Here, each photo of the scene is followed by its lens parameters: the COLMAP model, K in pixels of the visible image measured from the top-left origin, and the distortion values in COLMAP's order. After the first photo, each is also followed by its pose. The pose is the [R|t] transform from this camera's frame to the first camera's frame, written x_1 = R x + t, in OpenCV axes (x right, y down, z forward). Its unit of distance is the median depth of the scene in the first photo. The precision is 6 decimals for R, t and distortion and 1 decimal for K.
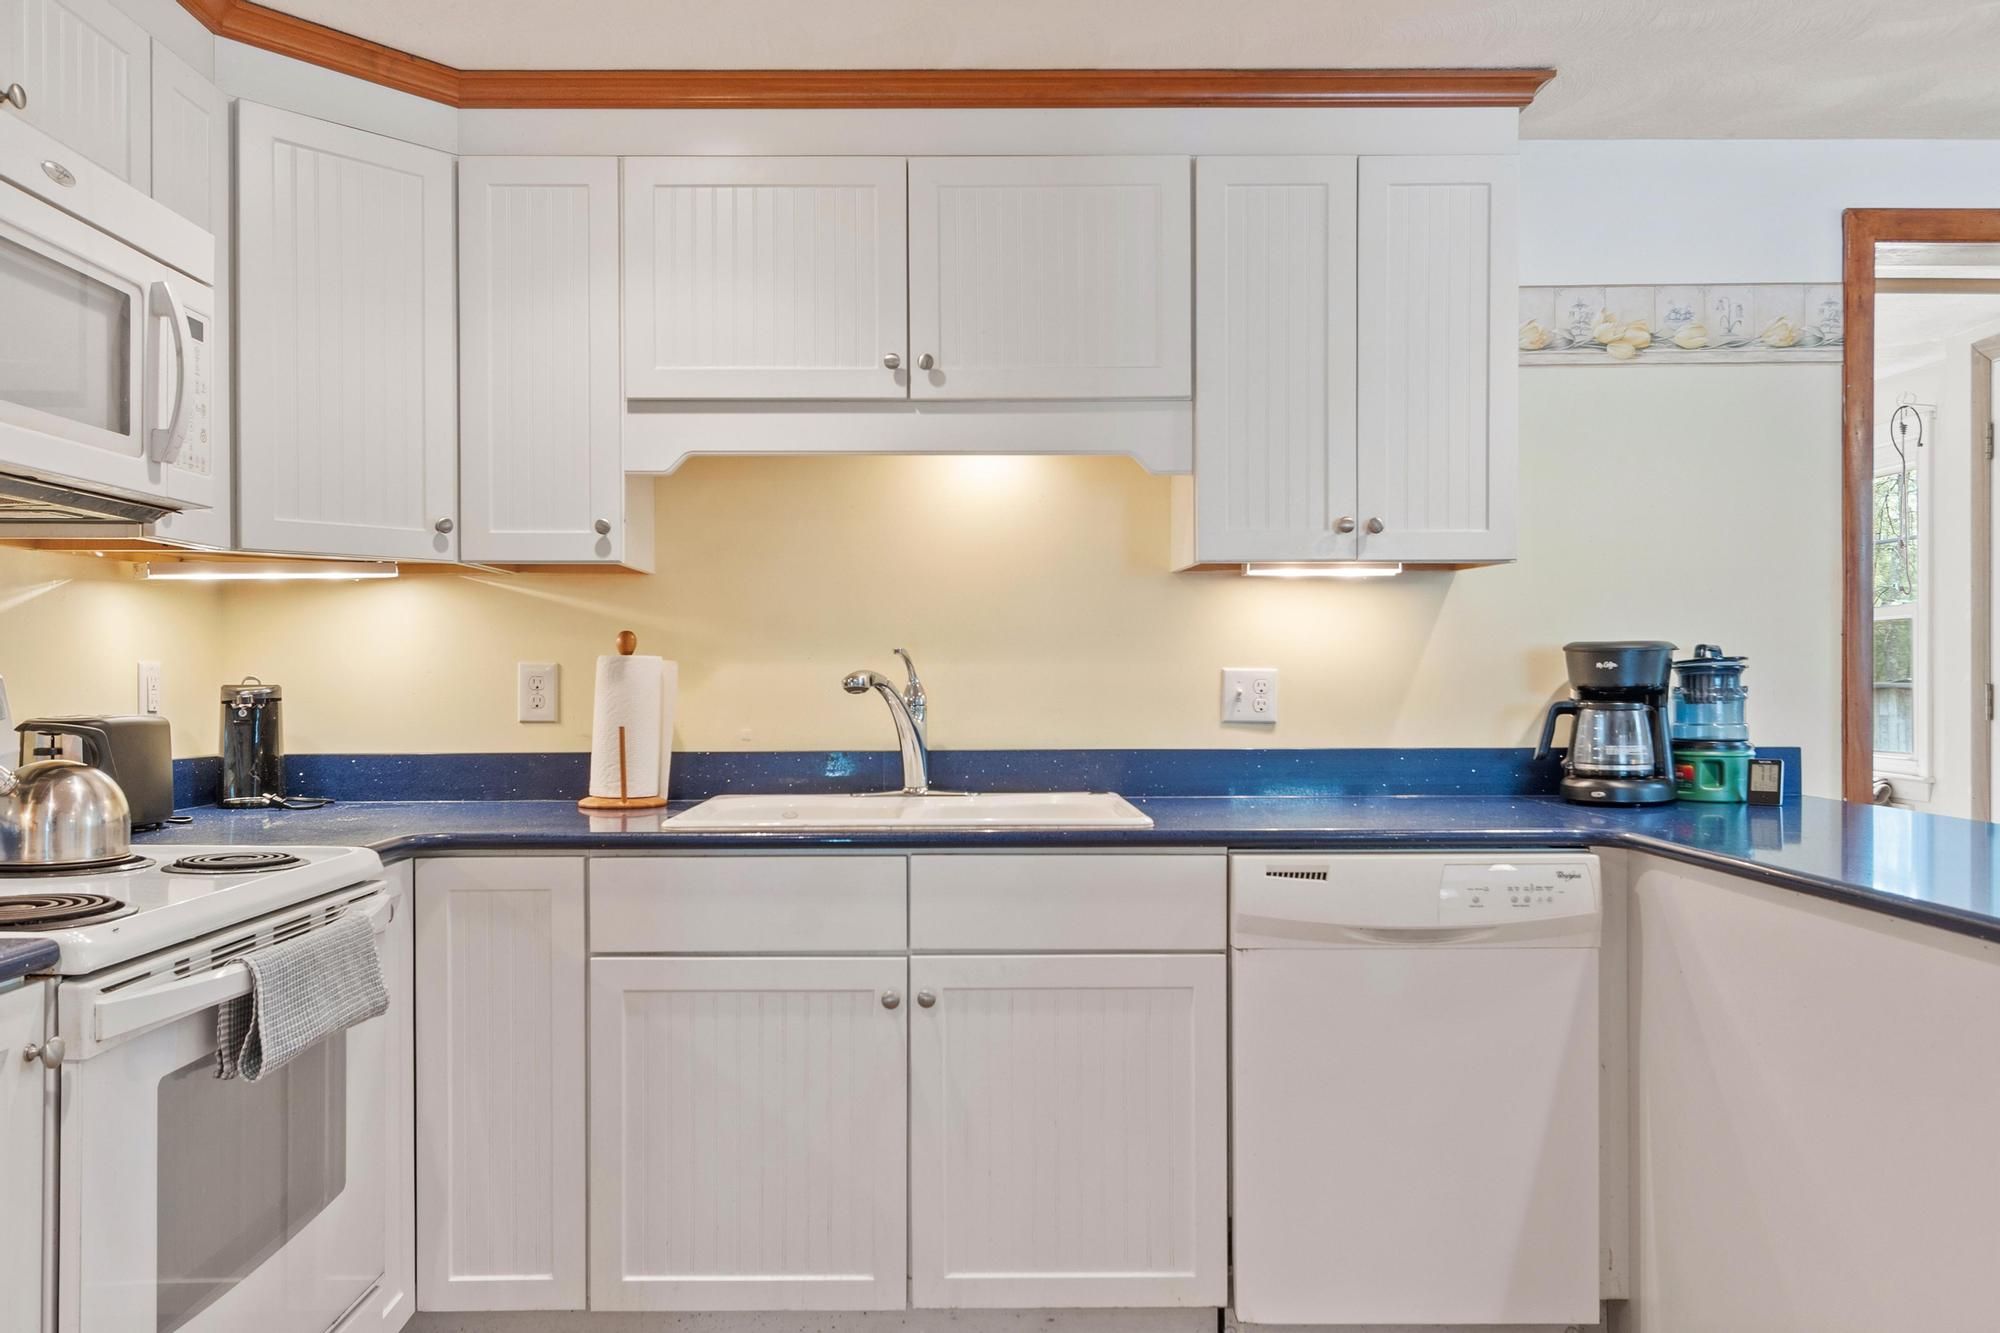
lens RADIAL K [[1428.3, 0, 964.0], [0, 1428.3, 681.9], [0, 0, 1]] dist [0.009424, -0.008710]
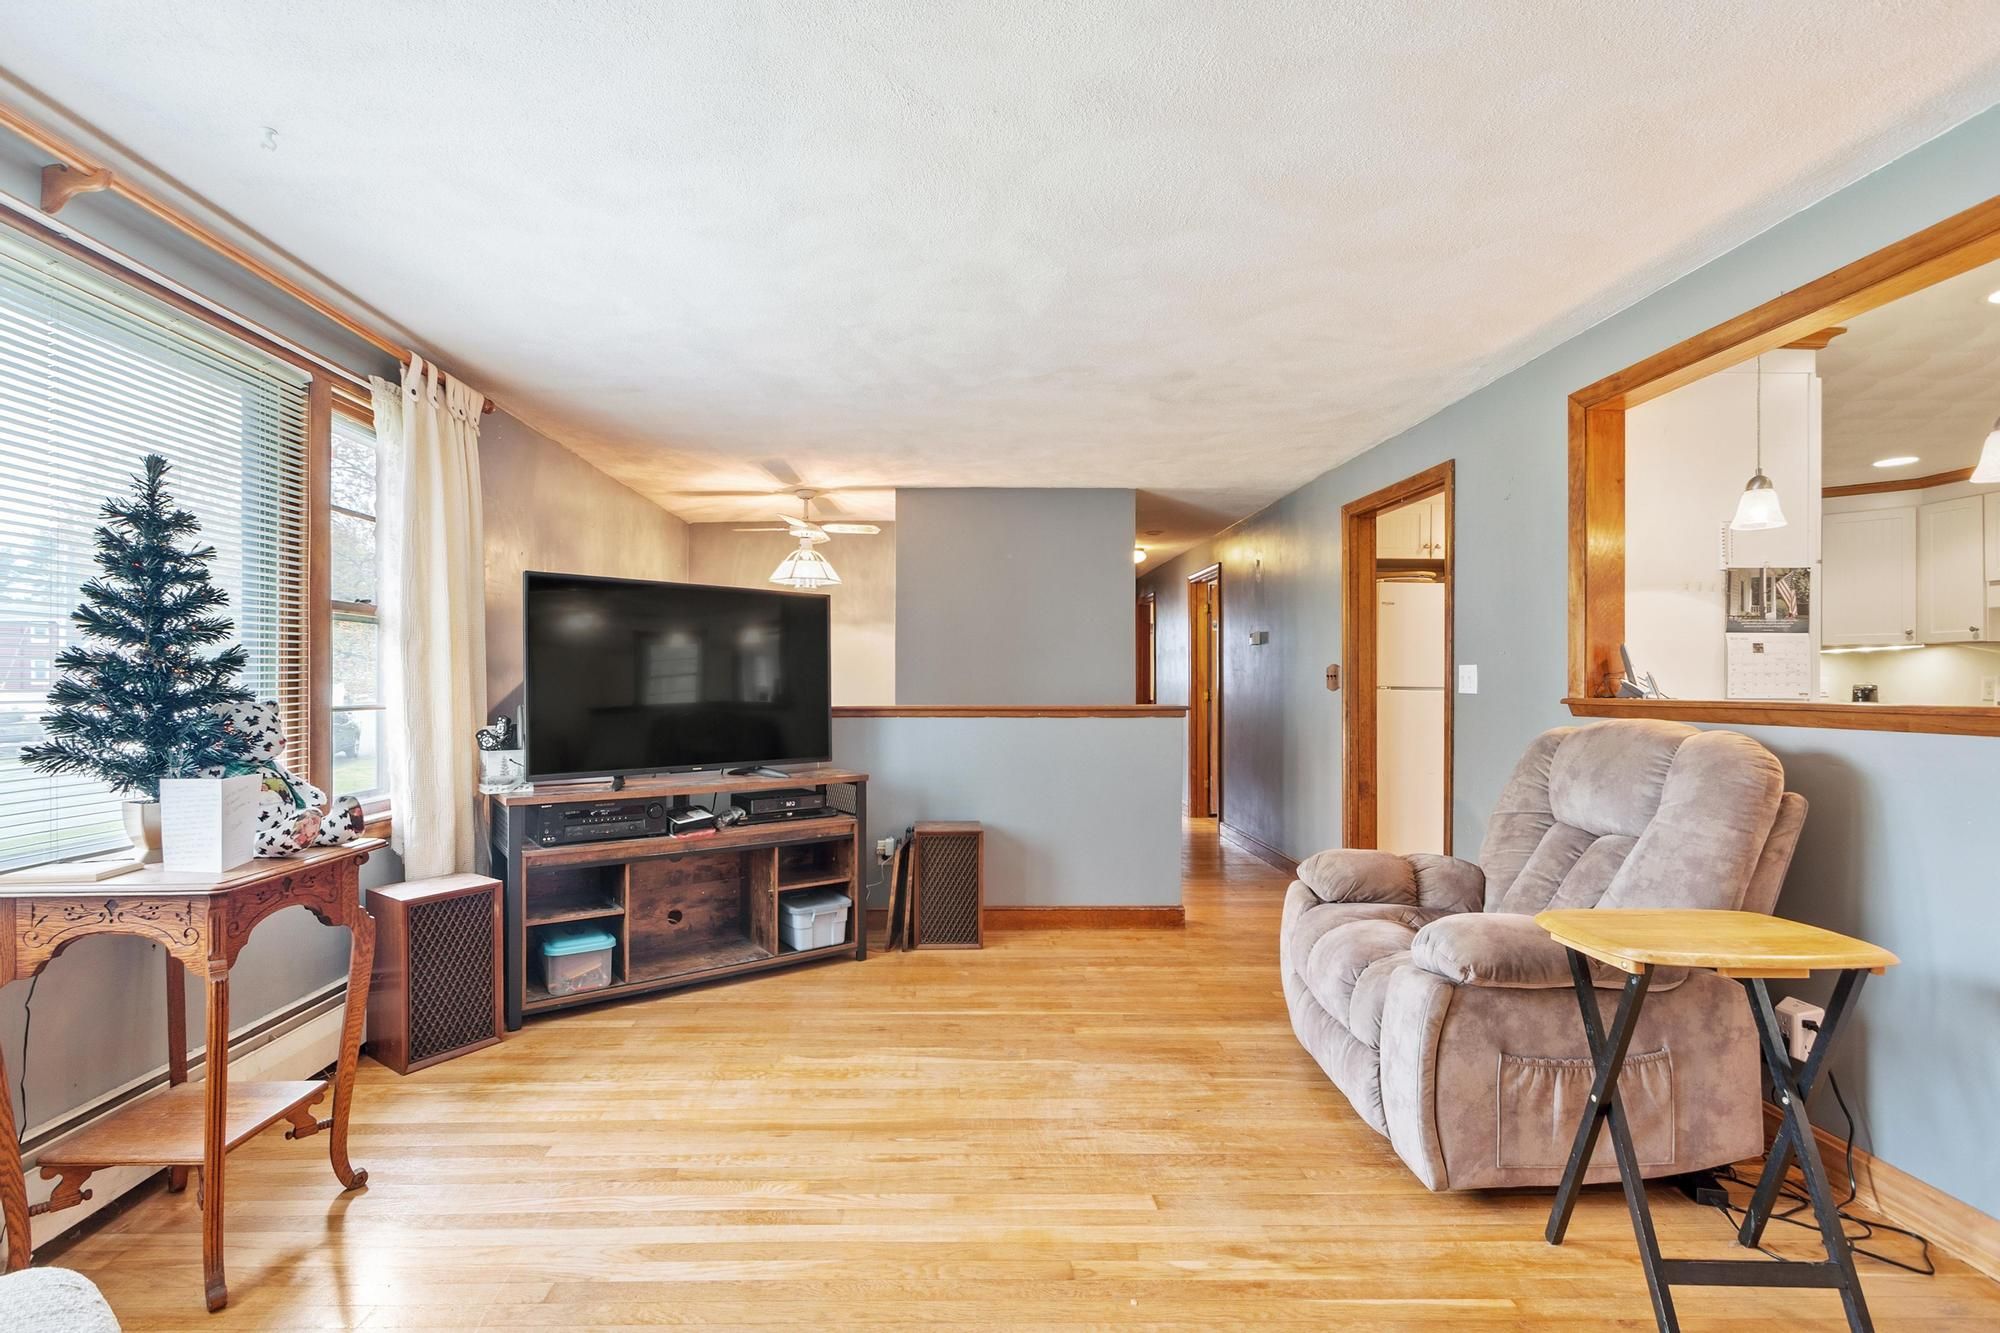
lens RADIAL K [[885.6, 0, 967.6], [0, 885.6, 686.9], [0, 0, 1]] dist [0.000602, 0.000181]
pose [[0.003980, 0.006586, -0.999970, 1.380221], [-0.004108, 0.999970, 0.006570, 0.002117], [0.999984, 0.004081, 0.004007, -0.917745]]
